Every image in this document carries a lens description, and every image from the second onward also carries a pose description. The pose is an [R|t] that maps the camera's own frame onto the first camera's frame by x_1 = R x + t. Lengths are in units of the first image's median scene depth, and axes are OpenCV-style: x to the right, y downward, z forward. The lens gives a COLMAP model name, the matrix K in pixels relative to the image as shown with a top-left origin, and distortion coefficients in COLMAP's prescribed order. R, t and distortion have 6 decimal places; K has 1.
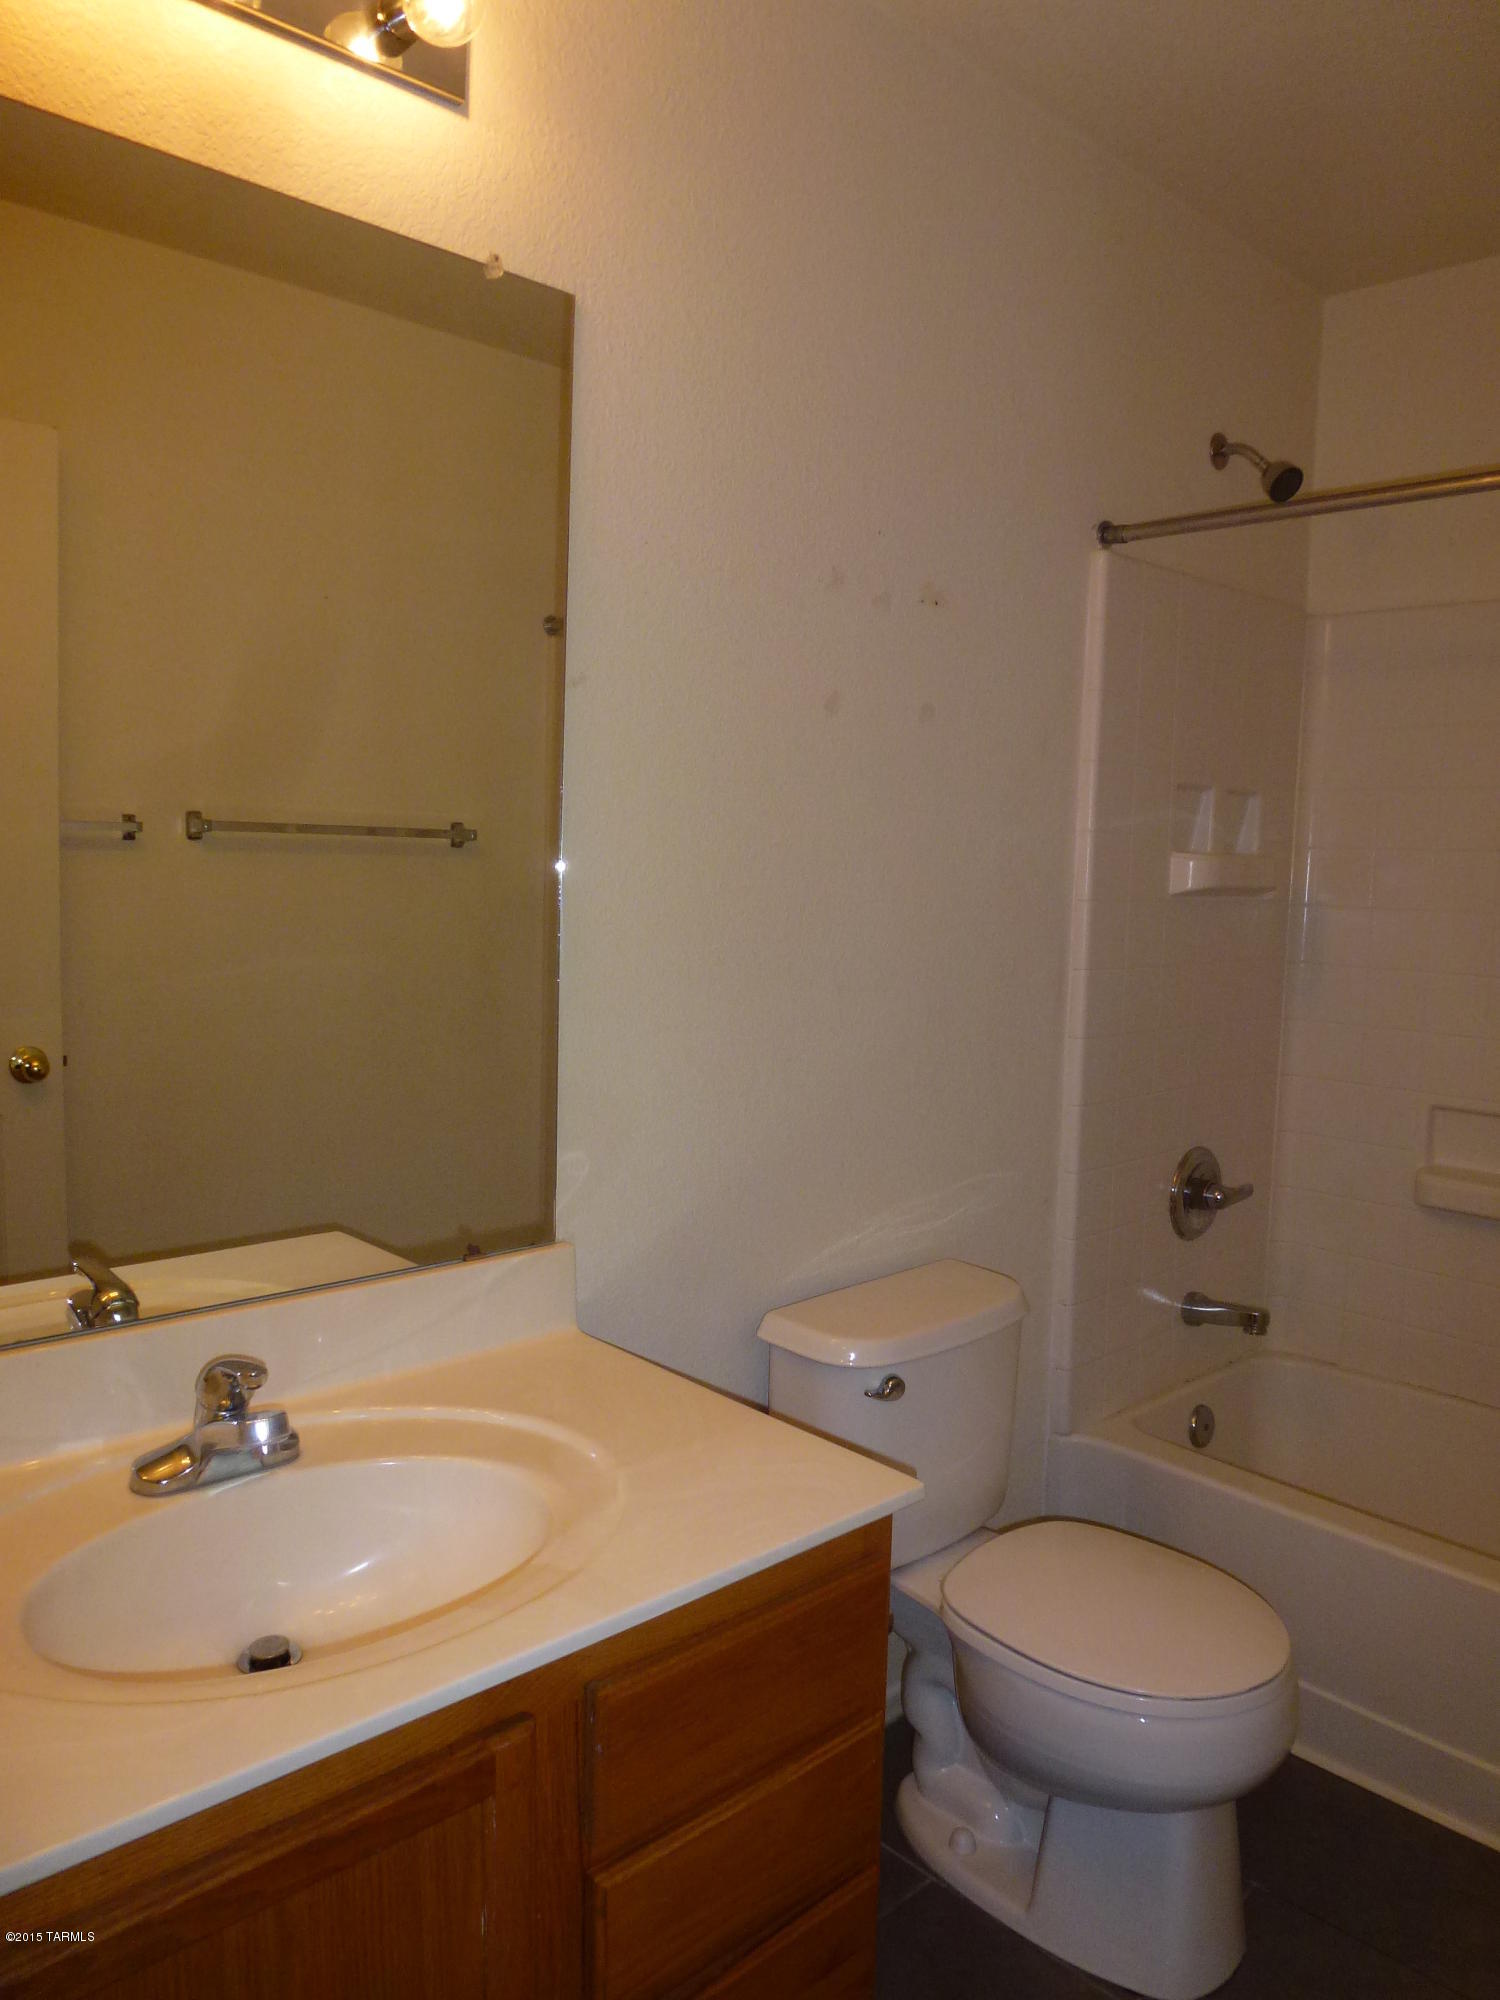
lens RADIAL K [[1434.1, 0, 750.0], [0, 1434.1, 1000.0], [0, 0, 1]] dist [-0.062037, 0.013989]
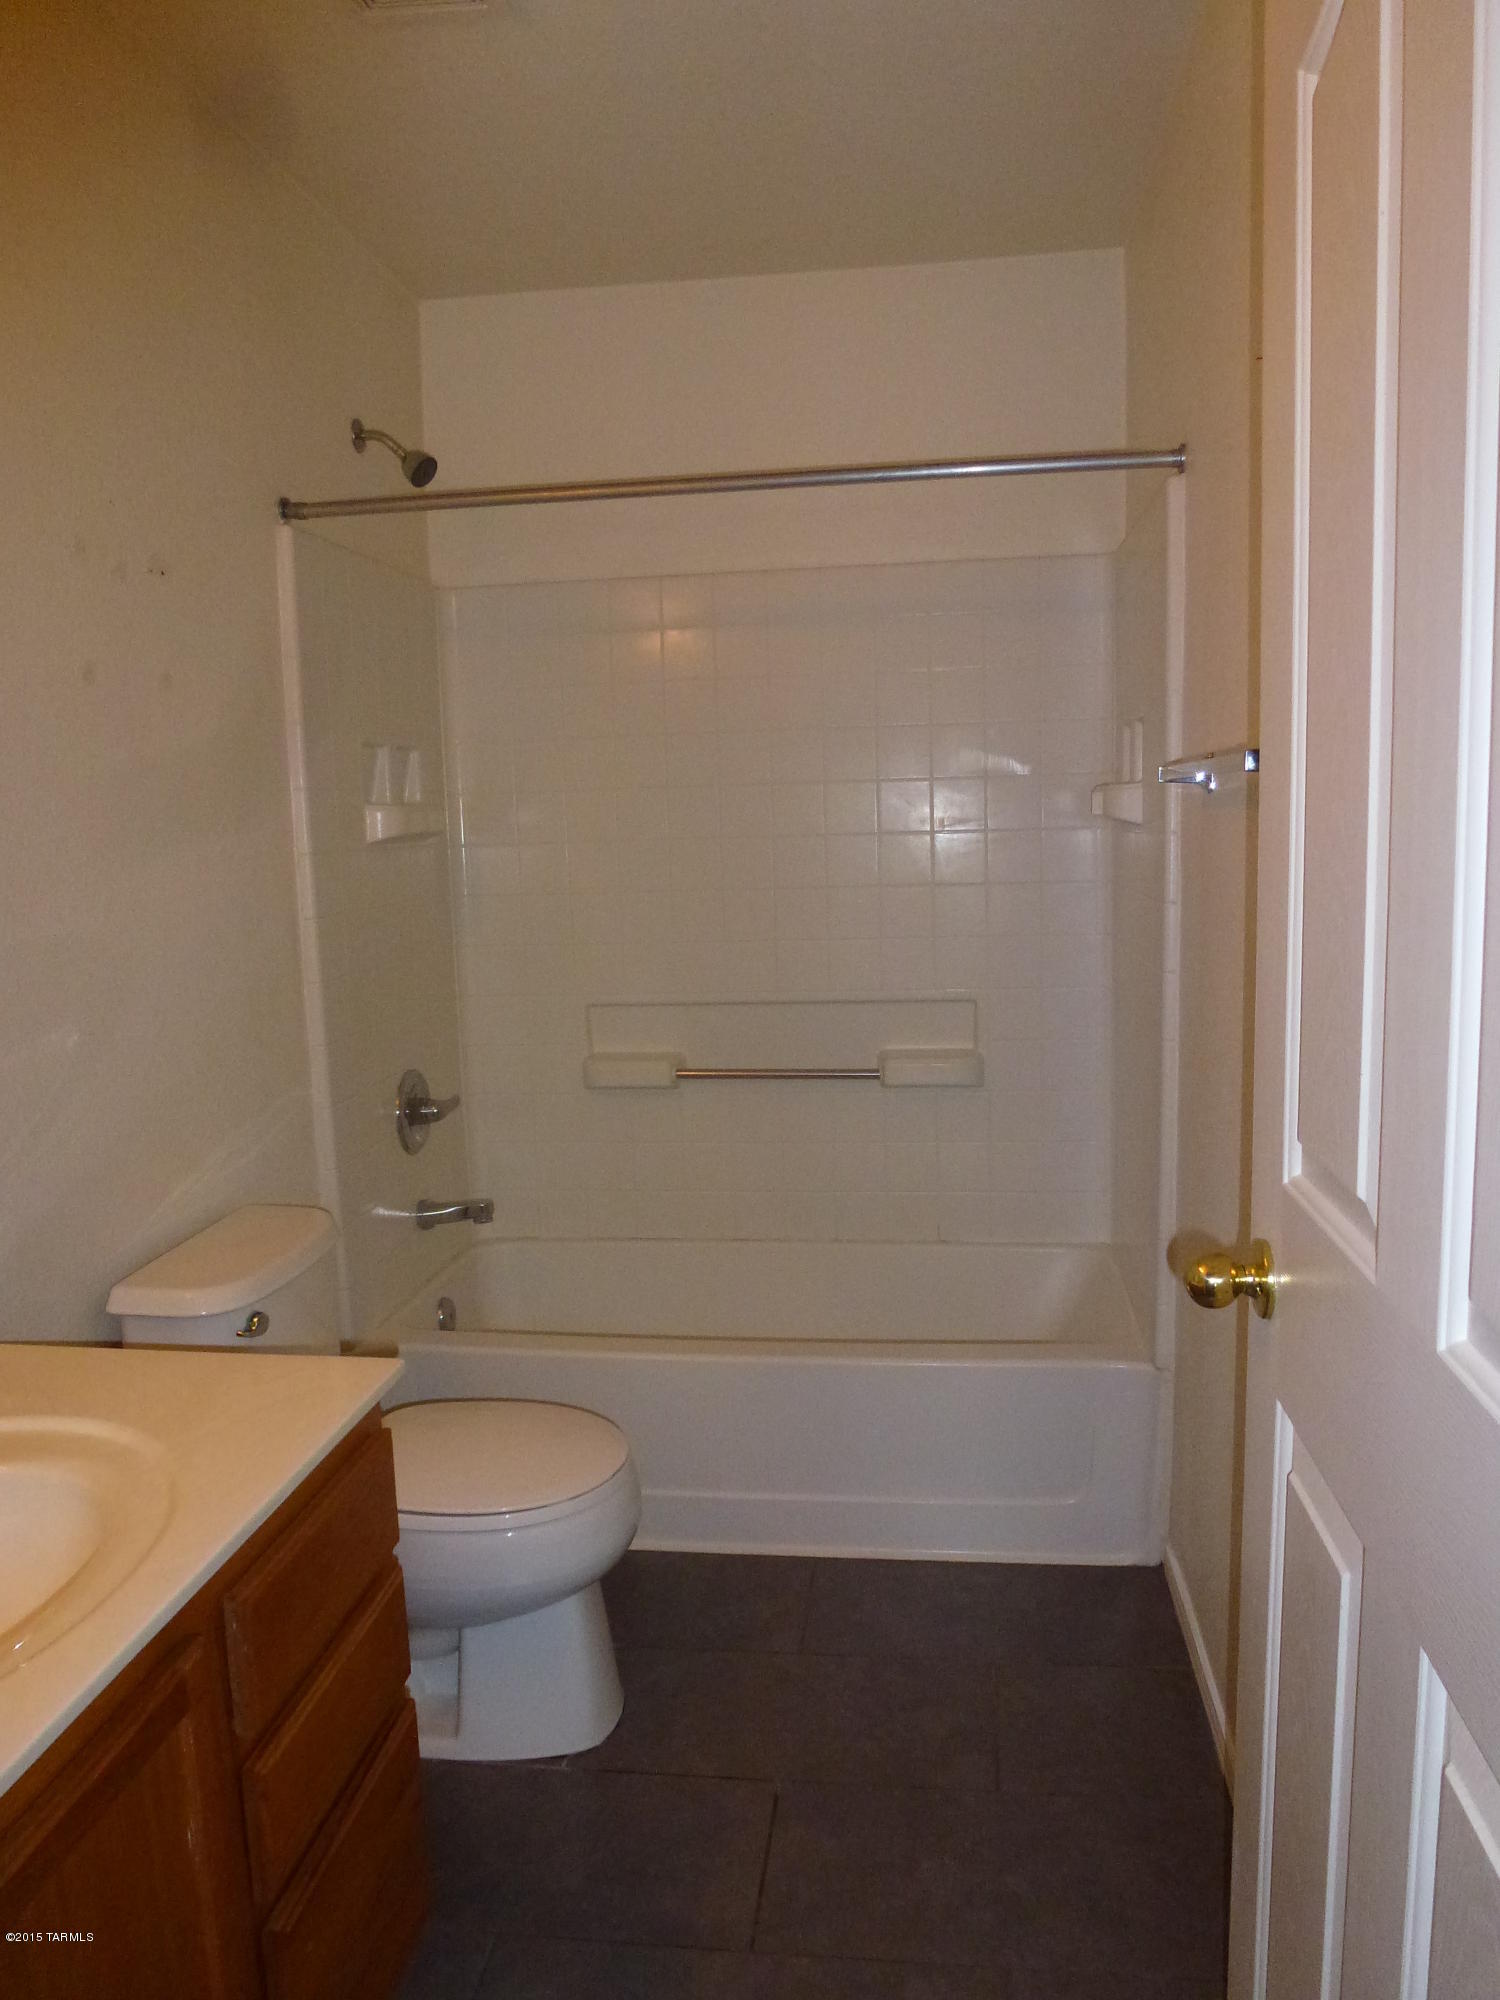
lens RADIAL K [[1434.1, 0, 750.0], [0, 1434.1, 1000.0], [0, 0, 1]] dist [-0.062037, 0.013989]
pose [[0.778646, -0.131934, 0.613437, -0.160152], [0.112617, 0.991154, 0.070223, 0.000945], [-0.617275, 0.014405, 0.786616, -0.040200]]
